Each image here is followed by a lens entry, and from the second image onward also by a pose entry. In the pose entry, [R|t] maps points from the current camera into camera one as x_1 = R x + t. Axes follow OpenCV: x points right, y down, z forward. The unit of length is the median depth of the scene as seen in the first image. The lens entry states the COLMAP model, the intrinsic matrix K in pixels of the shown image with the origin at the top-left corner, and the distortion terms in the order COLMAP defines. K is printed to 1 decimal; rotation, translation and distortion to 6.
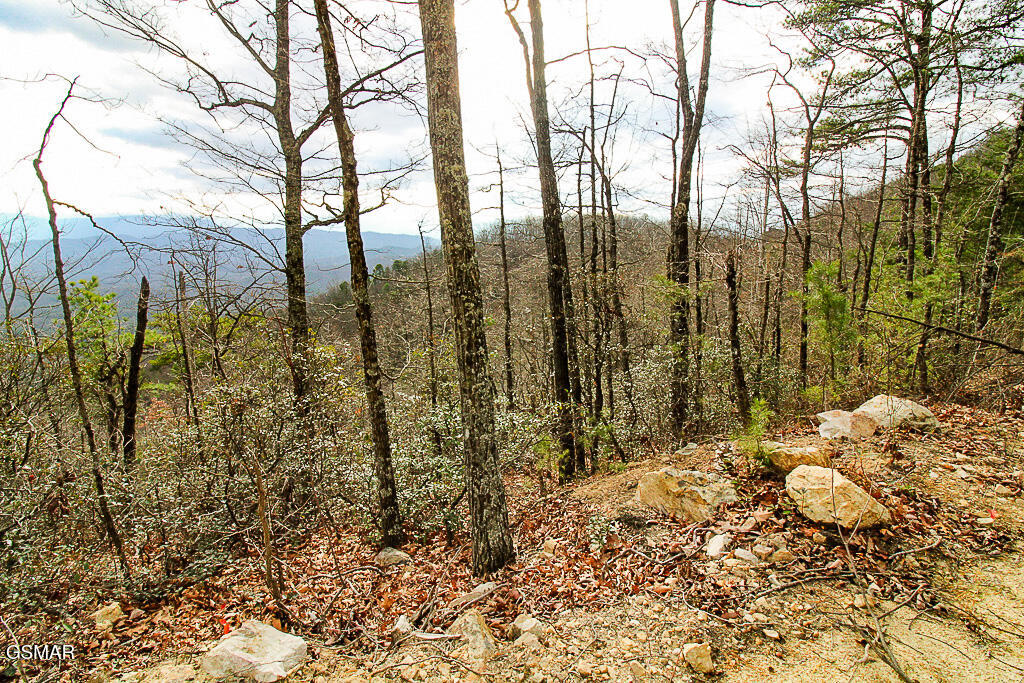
lens RADIAL K [[473.0, 0, 511.1], [0, 473.0, 329.6], [0, 0, 1]] dist [-0.001316, -0.011821]
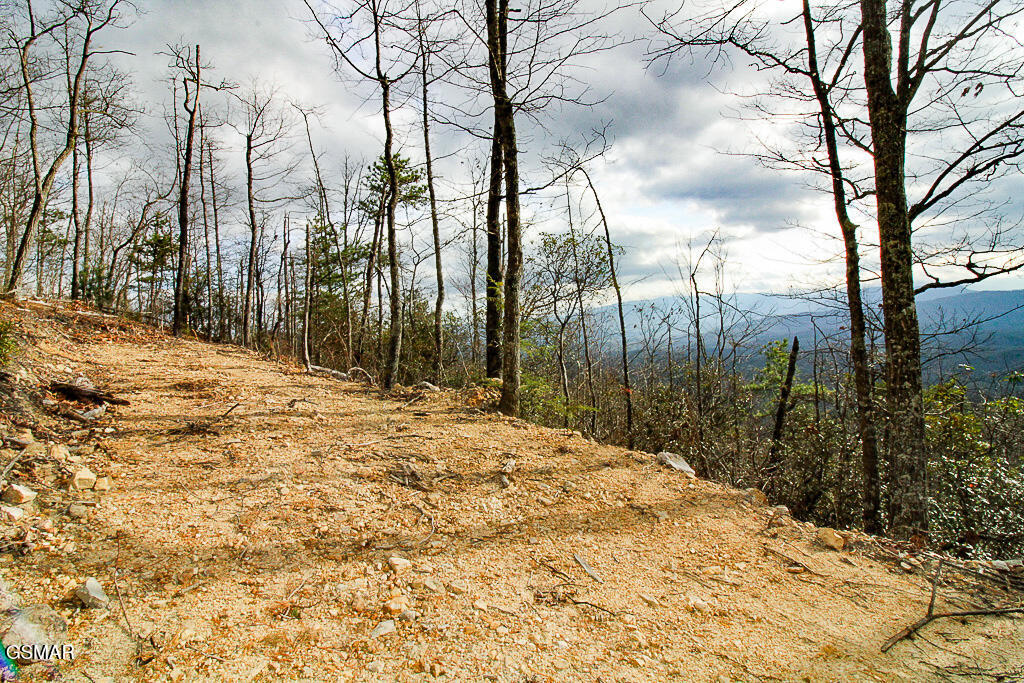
lens RADIAL K [[473.0, 0, 511.1], [0, 473.0, 329.6], [0, 0, 1]] dist [-0.001316, -0.011821]
pose [[0.248277, -0.005687, -0.968672, 0.860669], [-0.137123, 0.989707, -0.040956, 0.092875], [0.958935, 0.142996, 0.244942, -0.296336]]
